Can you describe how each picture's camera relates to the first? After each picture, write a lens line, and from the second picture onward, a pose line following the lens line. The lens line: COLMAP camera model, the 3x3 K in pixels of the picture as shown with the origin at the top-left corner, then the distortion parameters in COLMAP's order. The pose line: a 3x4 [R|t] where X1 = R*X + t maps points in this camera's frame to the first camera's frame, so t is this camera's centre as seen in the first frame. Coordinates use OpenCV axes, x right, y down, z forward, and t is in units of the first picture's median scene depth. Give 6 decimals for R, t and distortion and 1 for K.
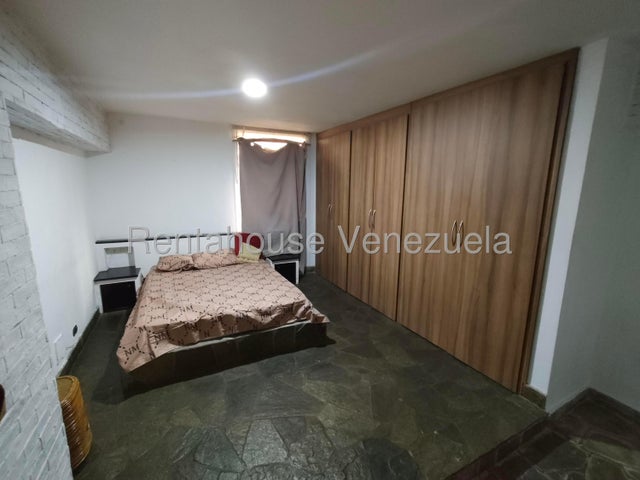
lens RADIAL K [[292.6, 0, 319.3], [0, 292.6, 239.4], [0, 0, 1]] dist [0.007068, -0.001370]
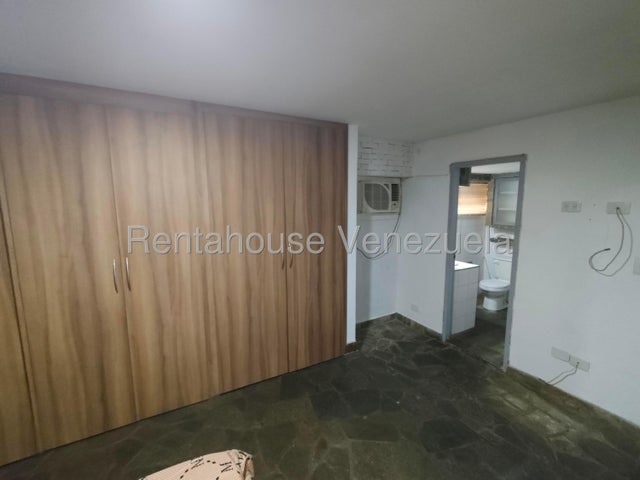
lens RADIAL K [[292.6, 0, 318.1], [0, 292.6, 239.7], [0, 0, 1]] dist [0.007068, -0.001370]
pose [[-0.032073, -0.143933, 0.989068, -0.516583], [0.194794, 0.969701, 0.147431, -0.196192], [-0.980320, 0.197393, -0.003064, 0.833673]]
